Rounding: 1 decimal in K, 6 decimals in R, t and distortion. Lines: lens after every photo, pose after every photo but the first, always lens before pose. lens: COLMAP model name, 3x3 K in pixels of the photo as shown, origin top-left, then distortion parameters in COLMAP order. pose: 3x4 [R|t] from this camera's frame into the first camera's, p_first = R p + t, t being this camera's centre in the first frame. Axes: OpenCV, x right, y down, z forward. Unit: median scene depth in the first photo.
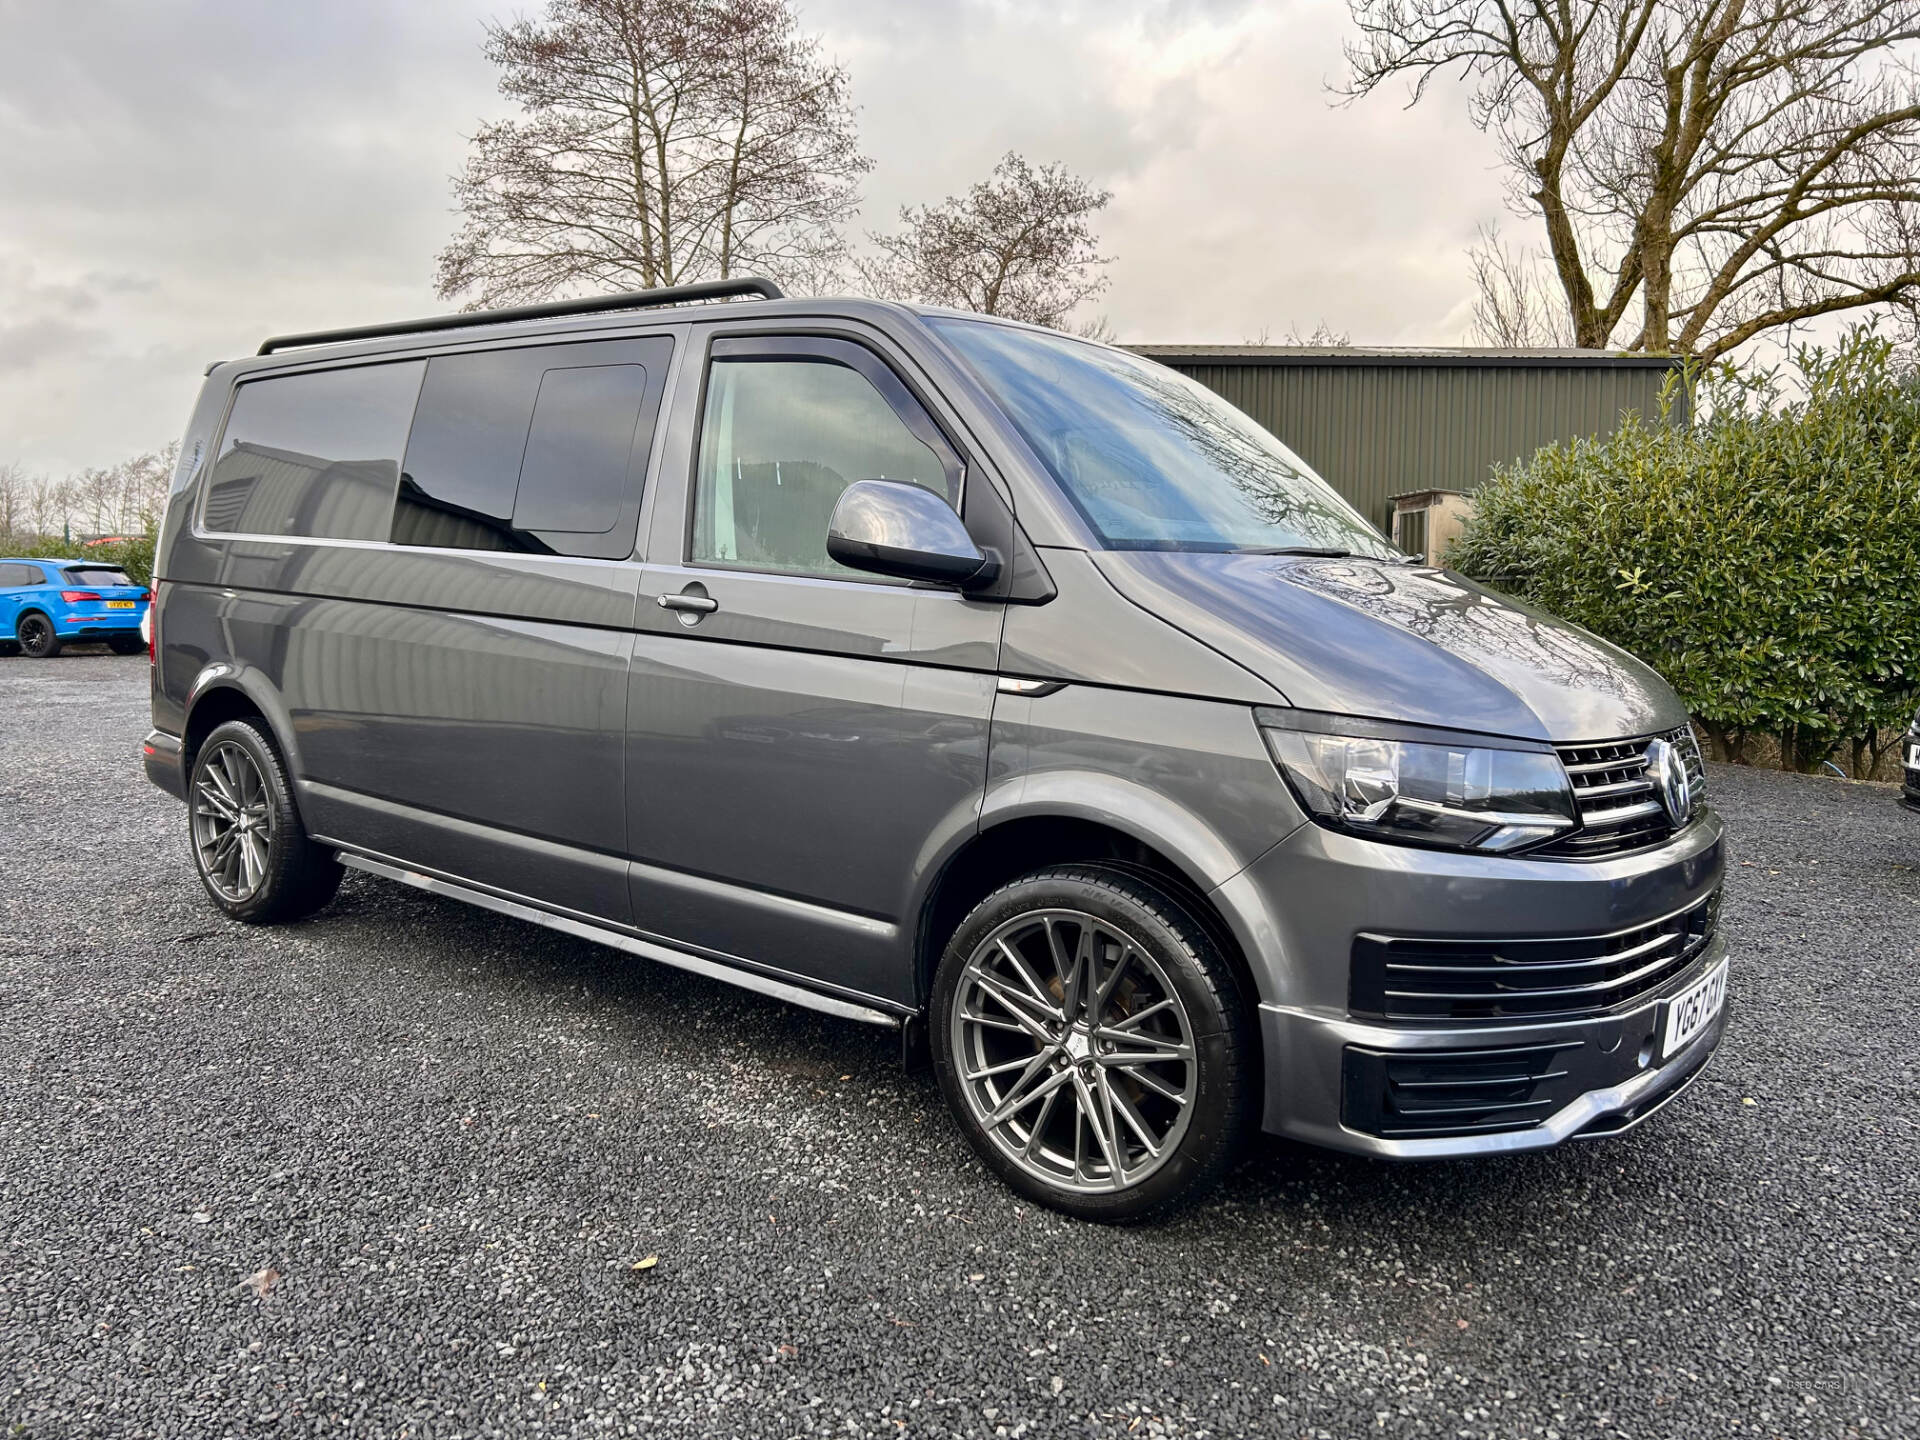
lens RADIAL K [[1501.5, 0, 919.7], [0, 1501.5, 723.2], [0, 0, 1]] dist [0.031257, -0.029781]
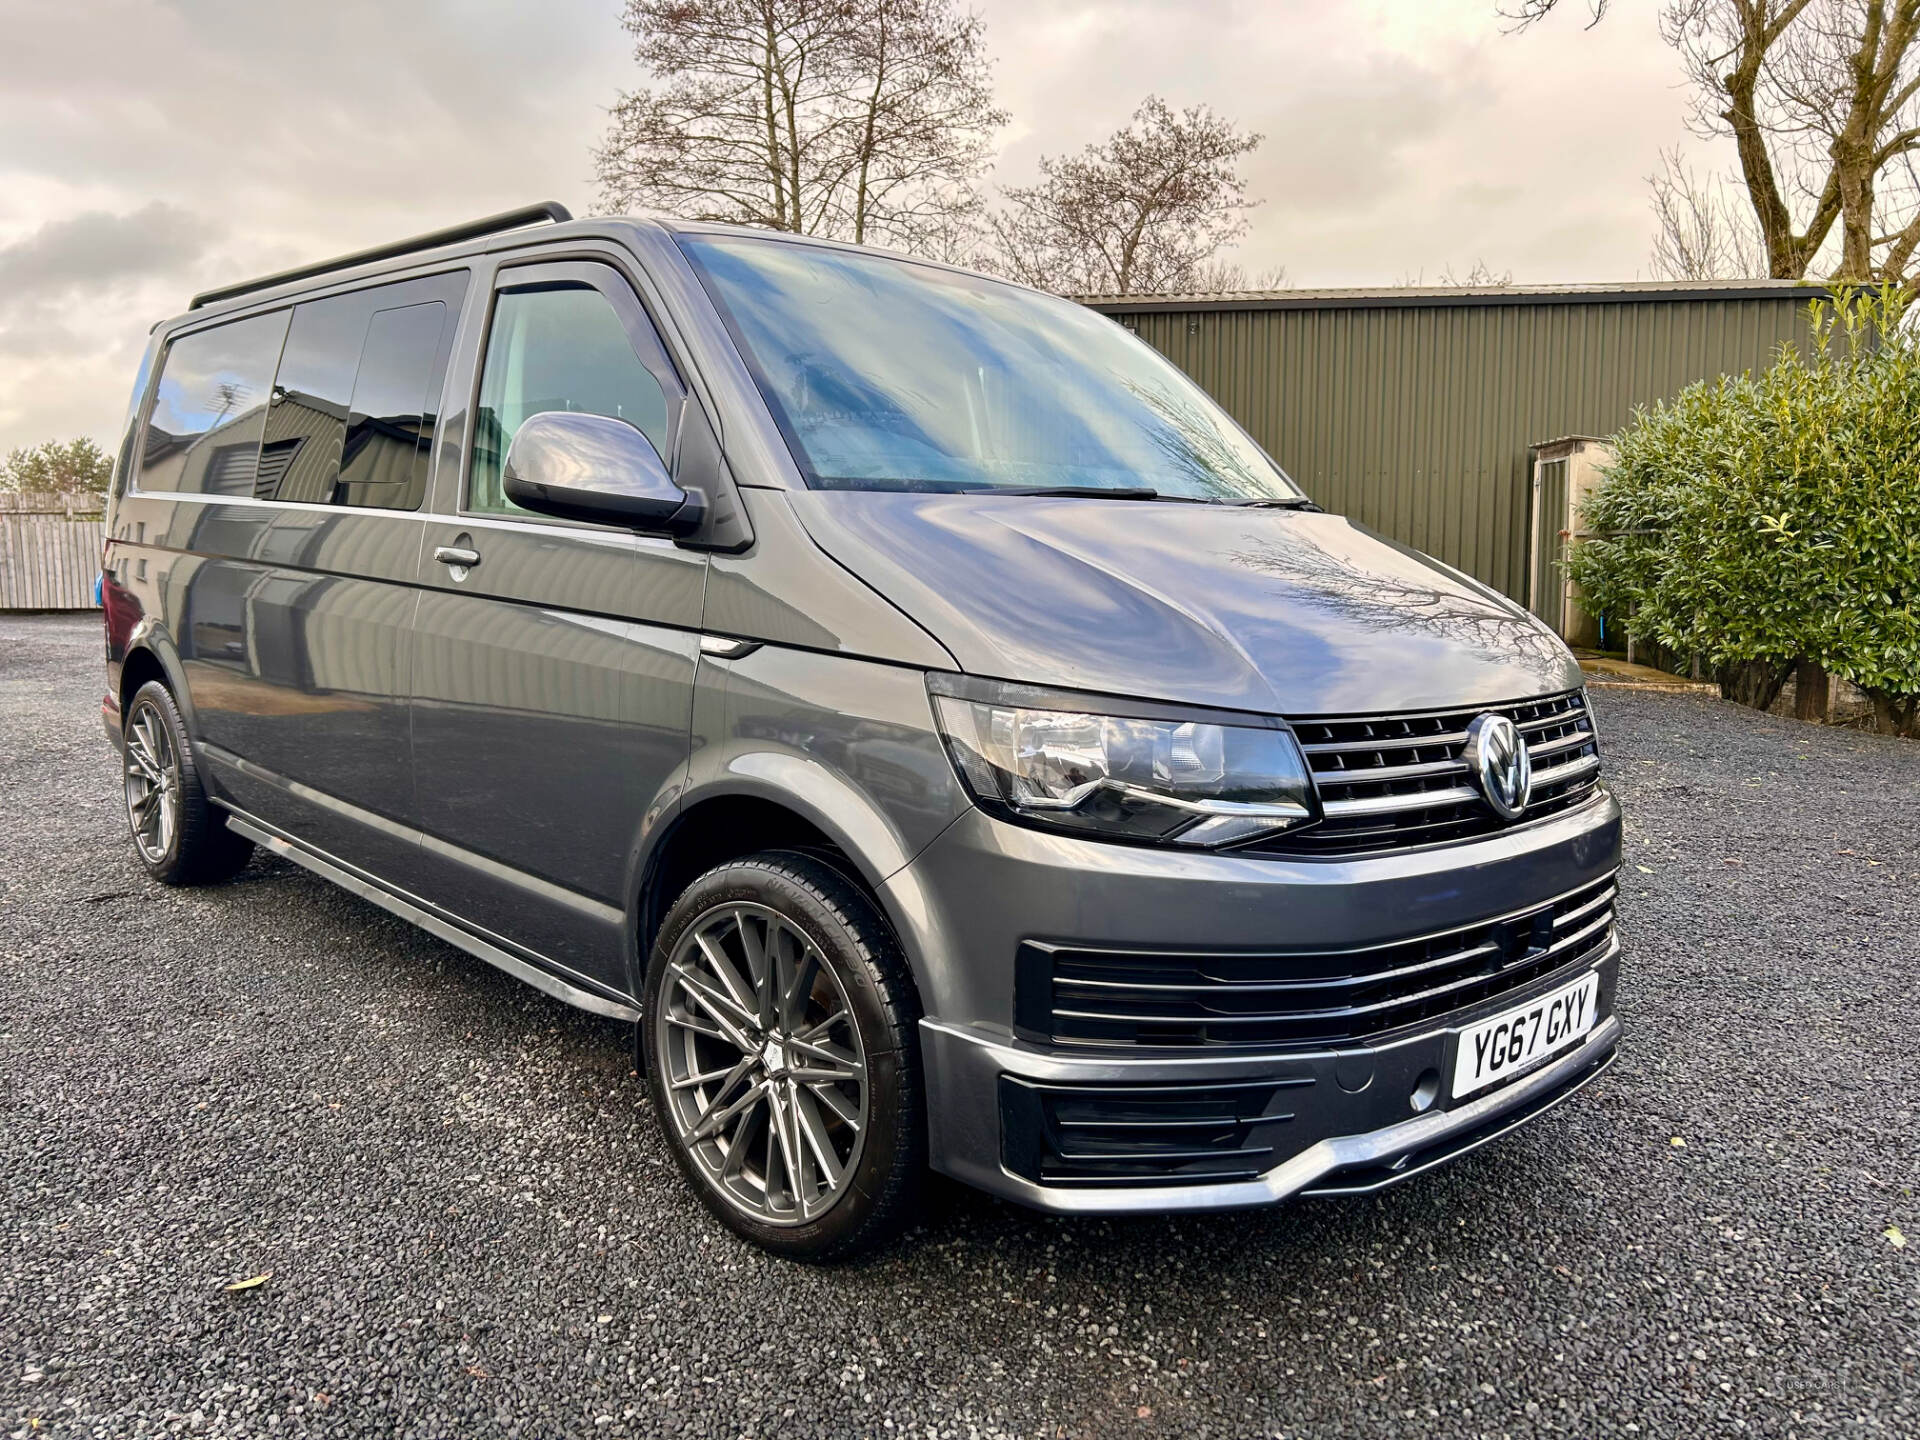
lens RADIAL K [[1495.5, 0, 915.1], [0, 1495.5, 711.9], [0, 0, 1]] dist [0.010937, -0.000530]
pose [[0.990567, 0.007286, -0.136834, 0.078411], [-0.004952, 0.999837, 0.017388, -0.000577], [0.136939, -0.016547, 0.990441, 0.038510]]
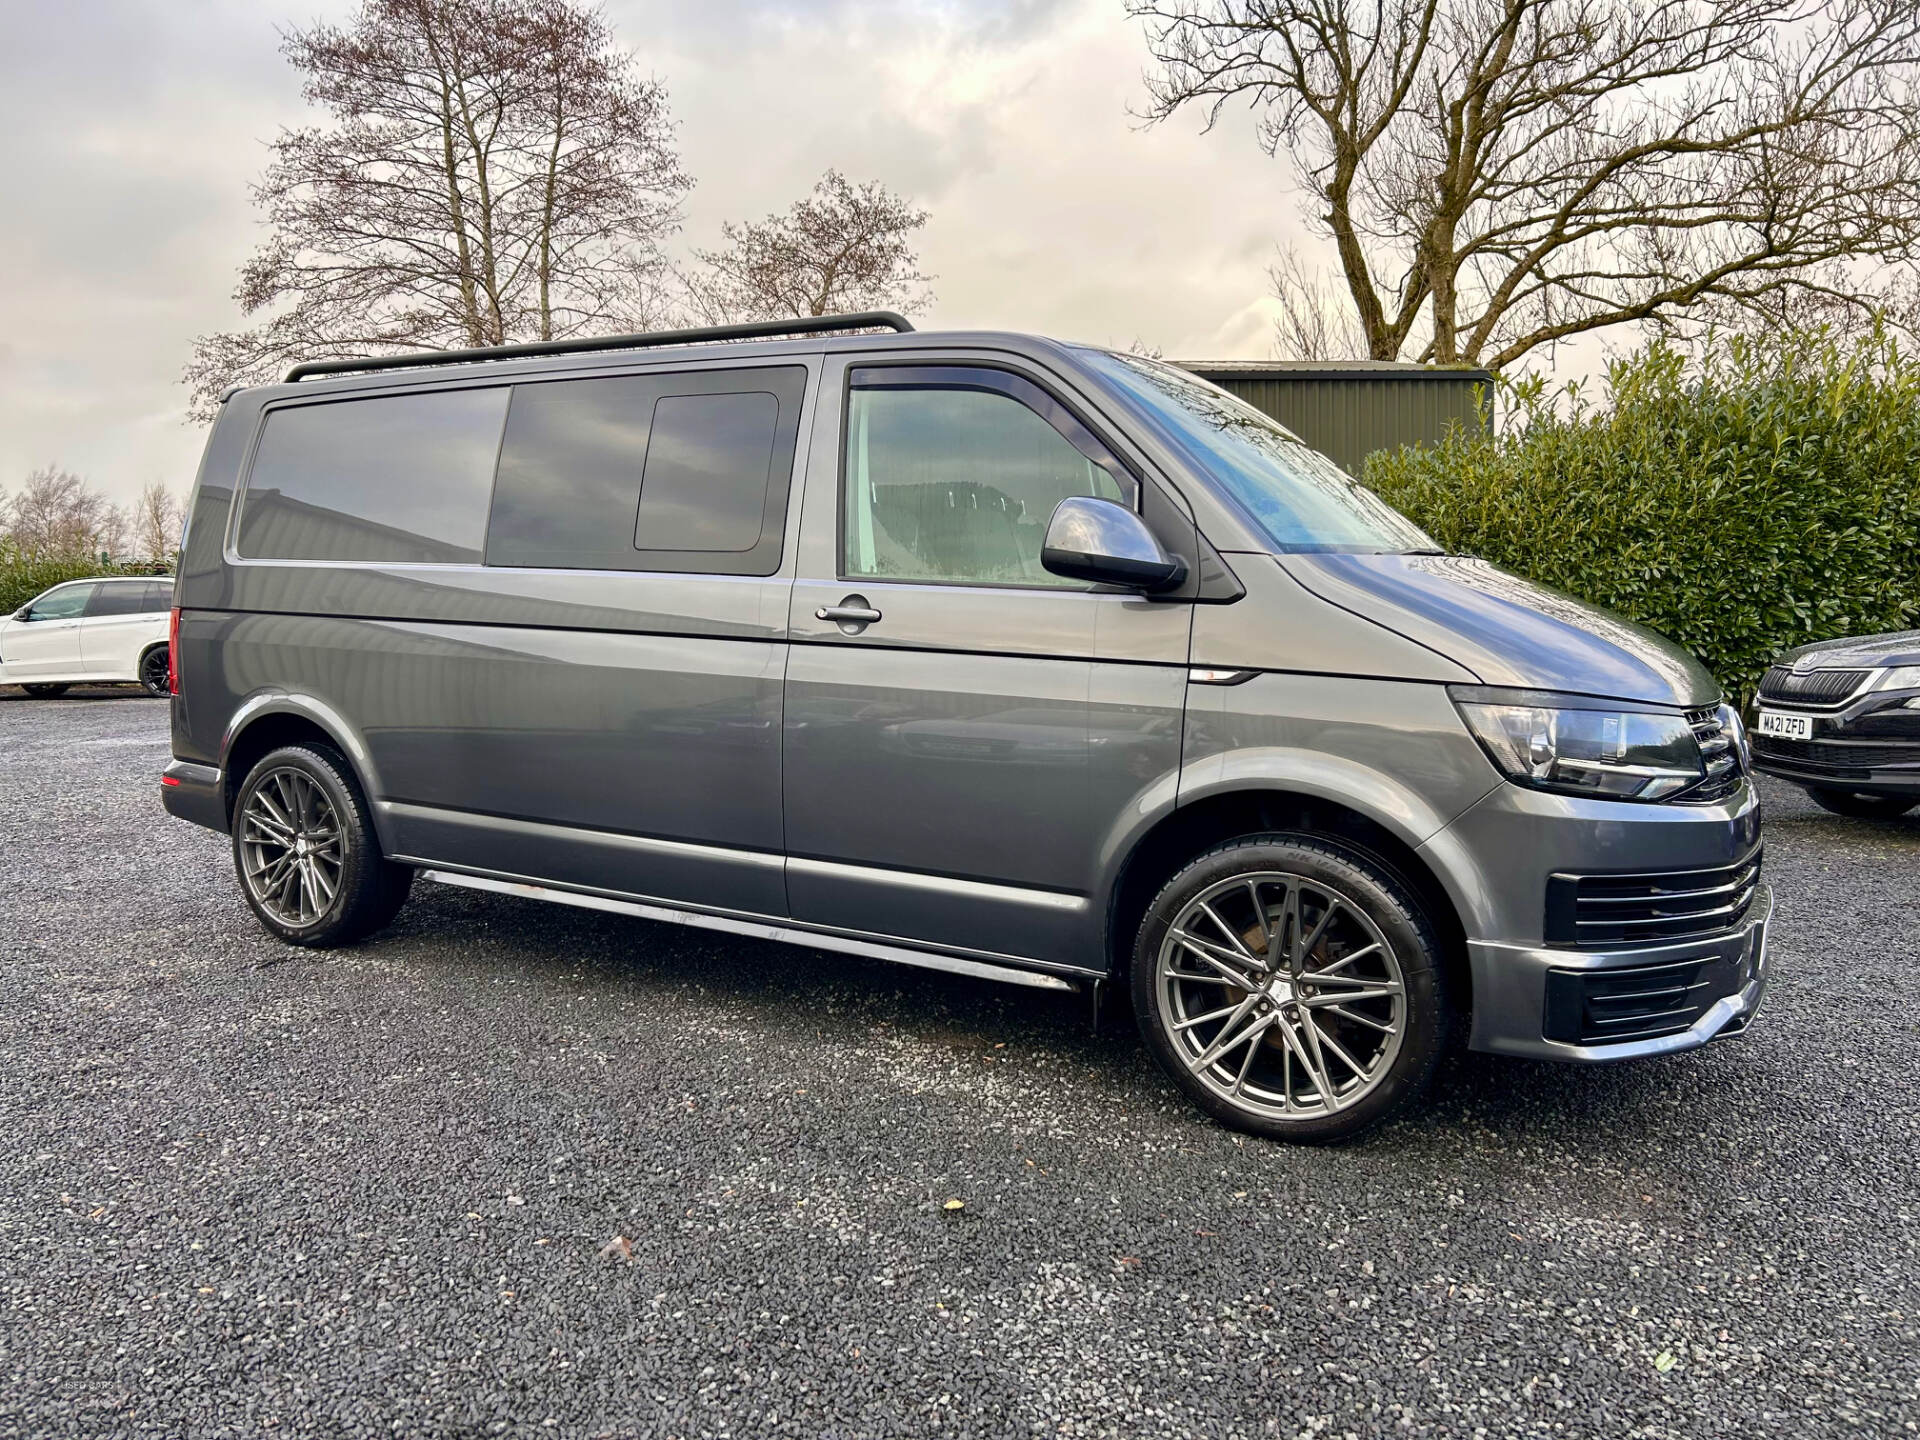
lens RADIAL K [[1501.5, 0, 919.7], [0, 1501.5, 723.2], [0, 0, 1]] dist [0.031257, -0.029781]
pose [[0.989579, -0.038317, 0.138798, -0.080745], [0.039398, 0.999211, -0.005052, 0.001834], [-0.138495, 0.010468, 0.990308, -0.022870]]
